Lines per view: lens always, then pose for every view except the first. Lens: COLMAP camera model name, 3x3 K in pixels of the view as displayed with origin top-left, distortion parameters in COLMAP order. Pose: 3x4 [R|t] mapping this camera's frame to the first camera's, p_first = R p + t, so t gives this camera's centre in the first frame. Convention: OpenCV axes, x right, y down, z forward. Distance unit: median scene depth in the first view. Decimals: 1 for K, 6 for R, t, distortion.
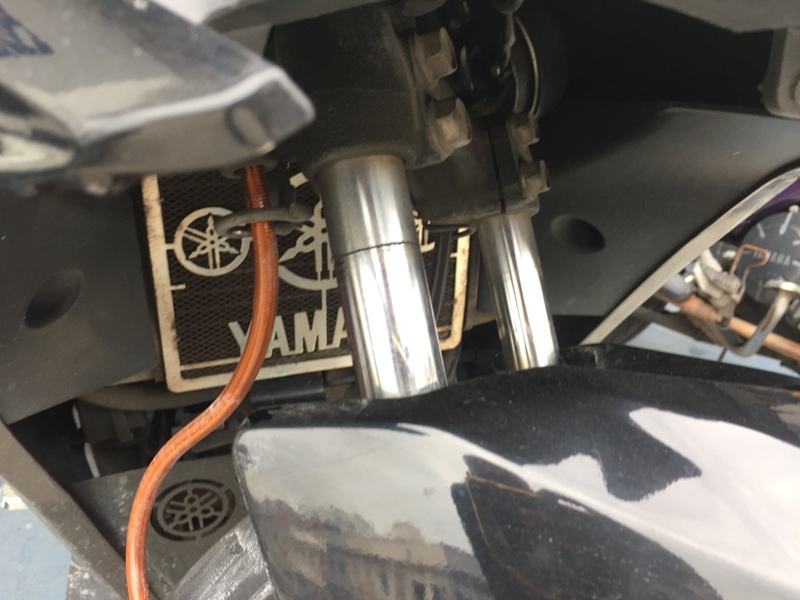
lens RADIAL K [[671.0, 0, 400.0], [0, 671.0, 300.0], [0, 0, 1]] dist [0.046893, -0.082554]
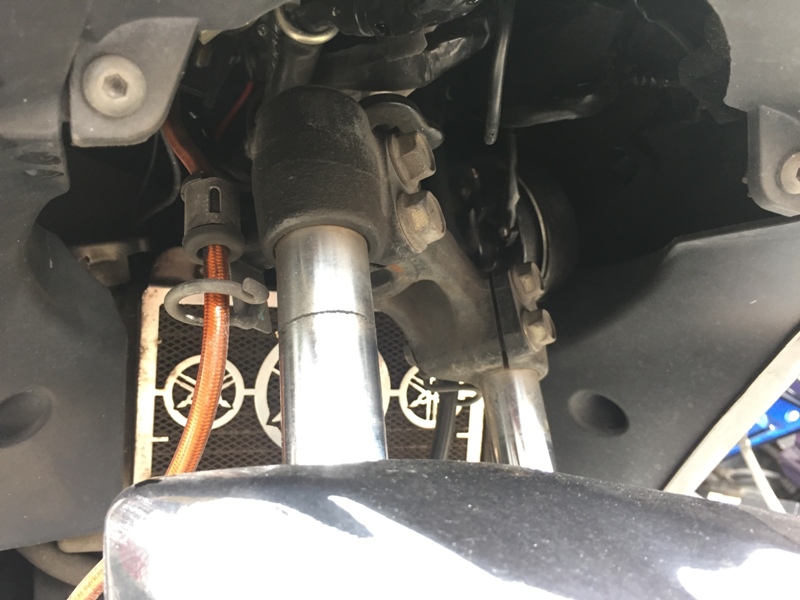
lens RADIAL K [[682.3, 0, 402.9], [0, 682.3, 299.5], [0, 0, 1]] dist [0.059837, -0.092838]
pose [[0.994438, 0.052133, -0.091511, 0.094844], [-0.081756, 0.929870, -0.358688, 0.135668], [0.066394, 0.364174, 0.928961, 0.083025]]
